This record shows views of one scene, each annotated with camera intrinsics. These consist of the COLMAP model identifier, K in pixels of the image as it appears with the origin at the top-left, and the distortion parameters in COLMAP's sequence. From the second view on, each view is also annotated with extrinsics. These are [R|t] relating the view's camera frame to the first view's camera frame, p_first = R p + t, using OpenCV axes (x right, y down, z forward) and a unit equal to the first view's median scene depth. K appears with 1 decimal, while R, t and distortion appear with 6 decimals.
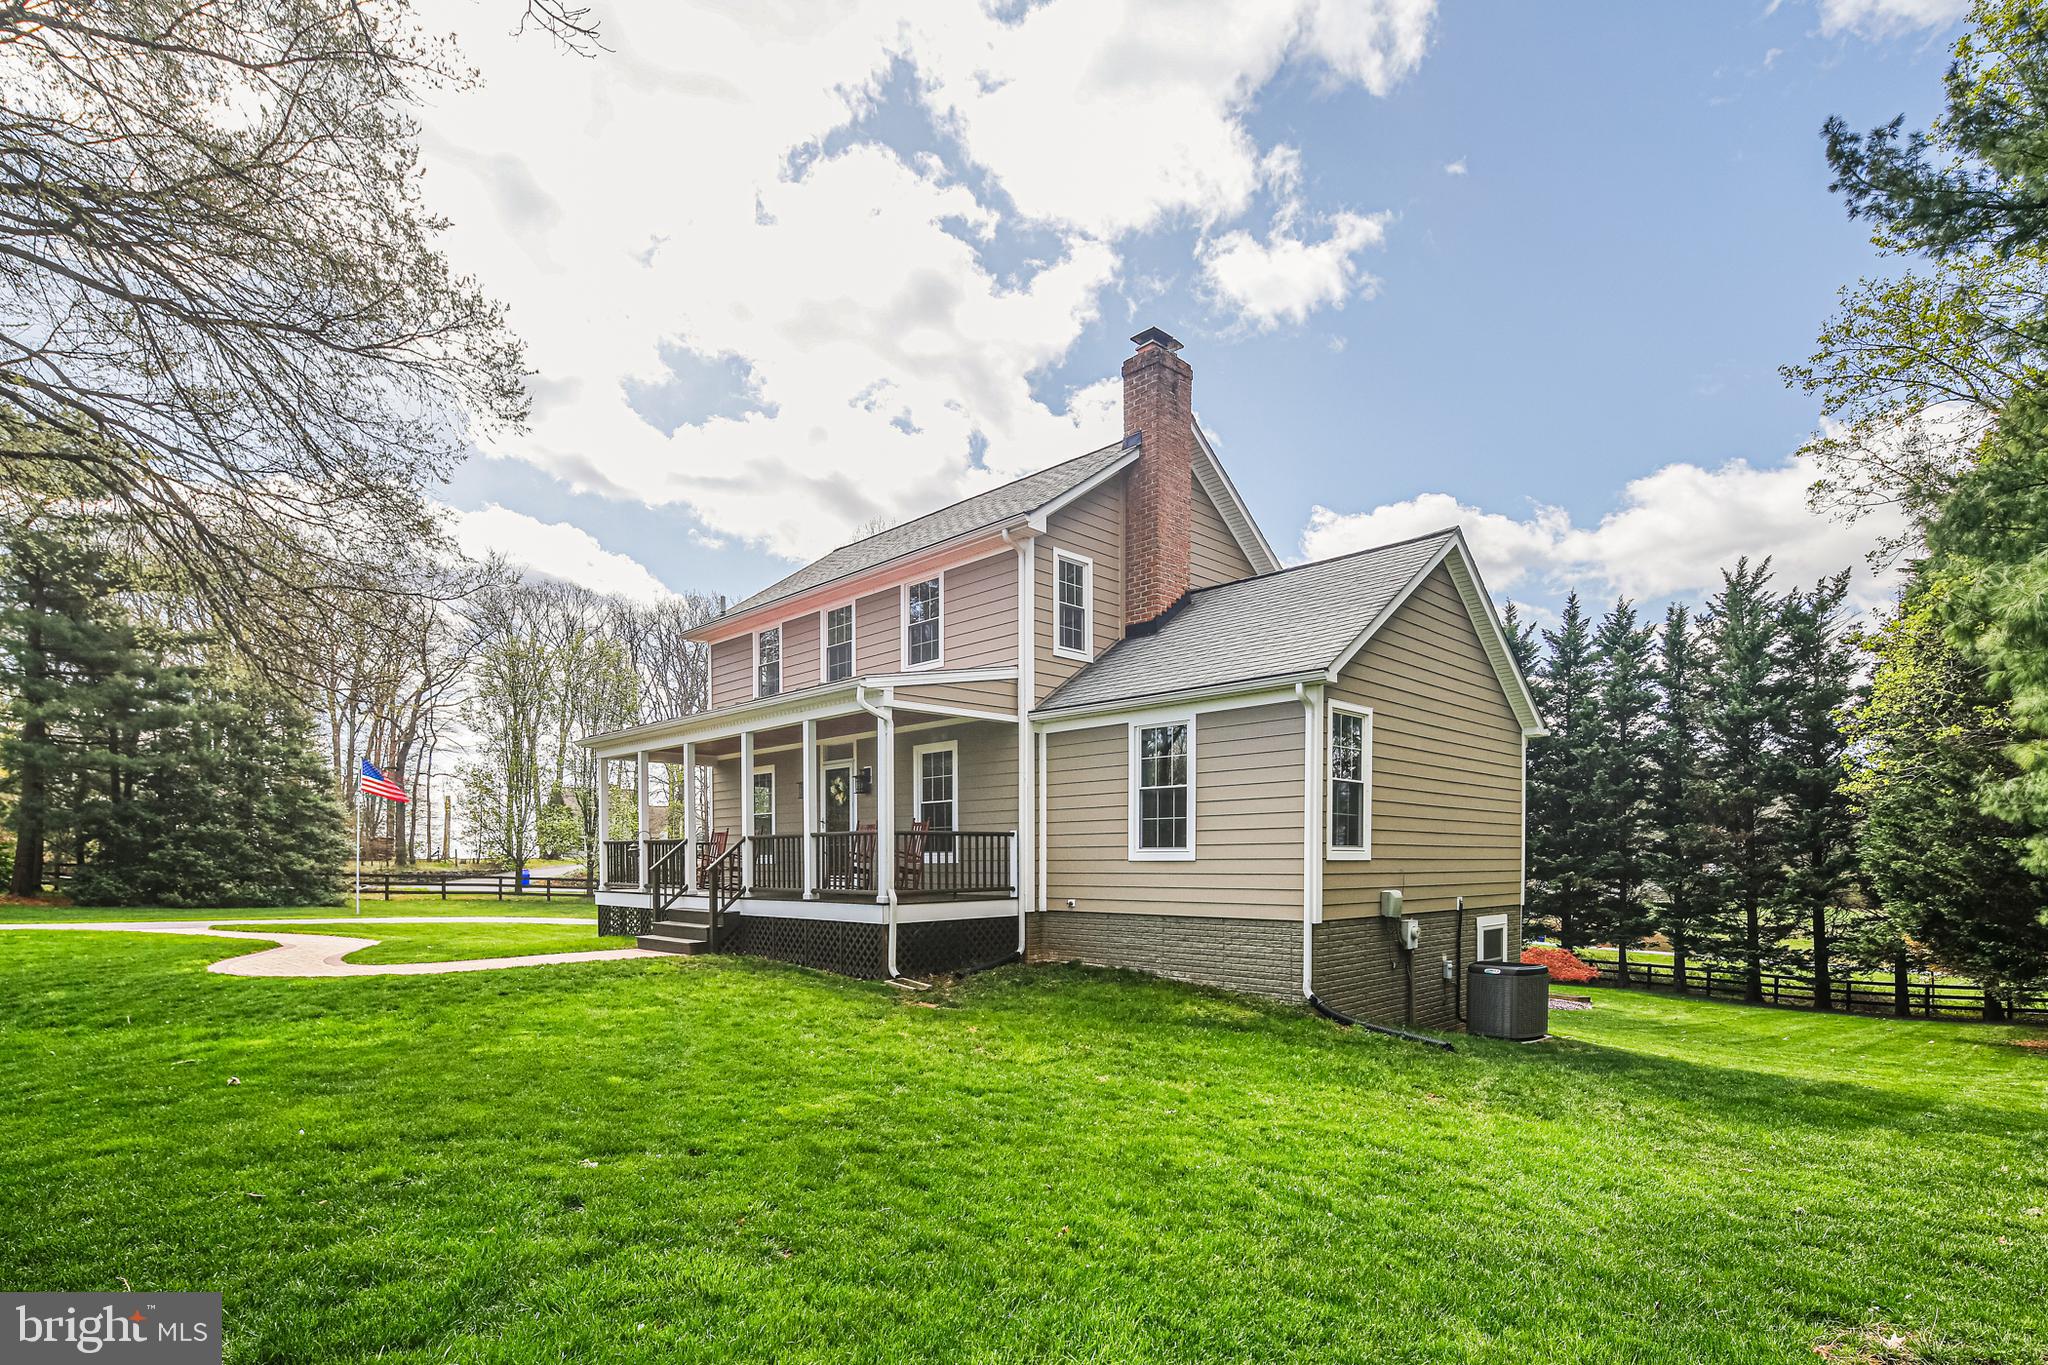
lens RADIAL K [[1001.8, 0, 1024.0], [0, 1001.8, 682.5], [0, 0, 1]] dist [0.001656, 0.000232]
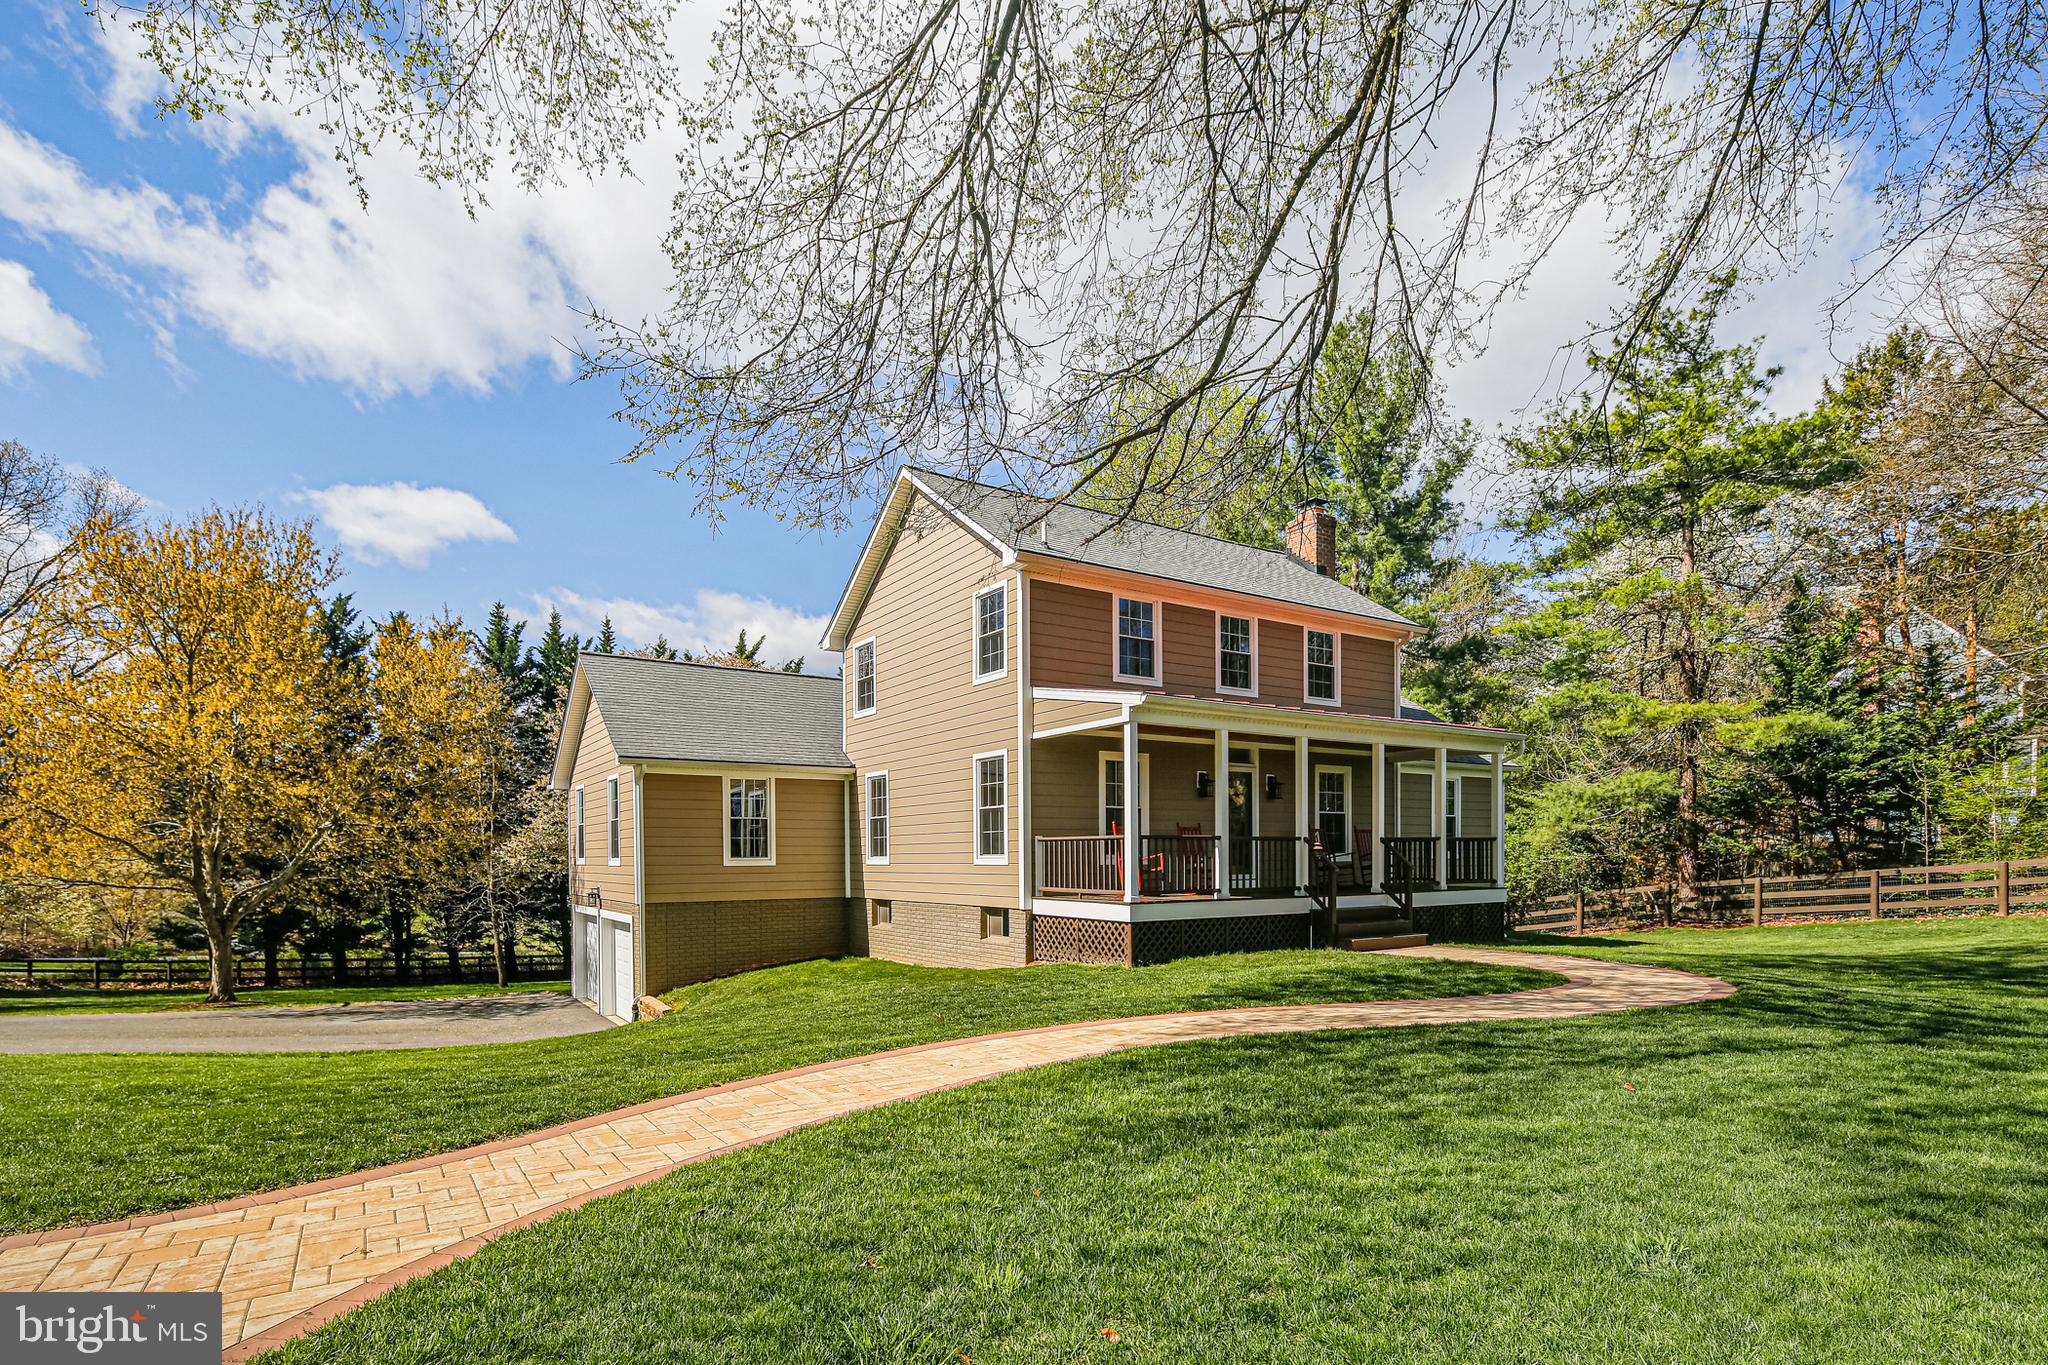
lens RADIAL K [[1001.8, 0, 1024.0], [0, 1001.8, 682.5], [0, 0, 1]] dist [0.001656, 0.000232]
pose [[0.205733, 0.168732, 0.963952, -1.380298], [-0.164038, 0.977032, -0.136011, 0.189790], [-0.964762, -0.130143, 0.228687, 1.076344]]
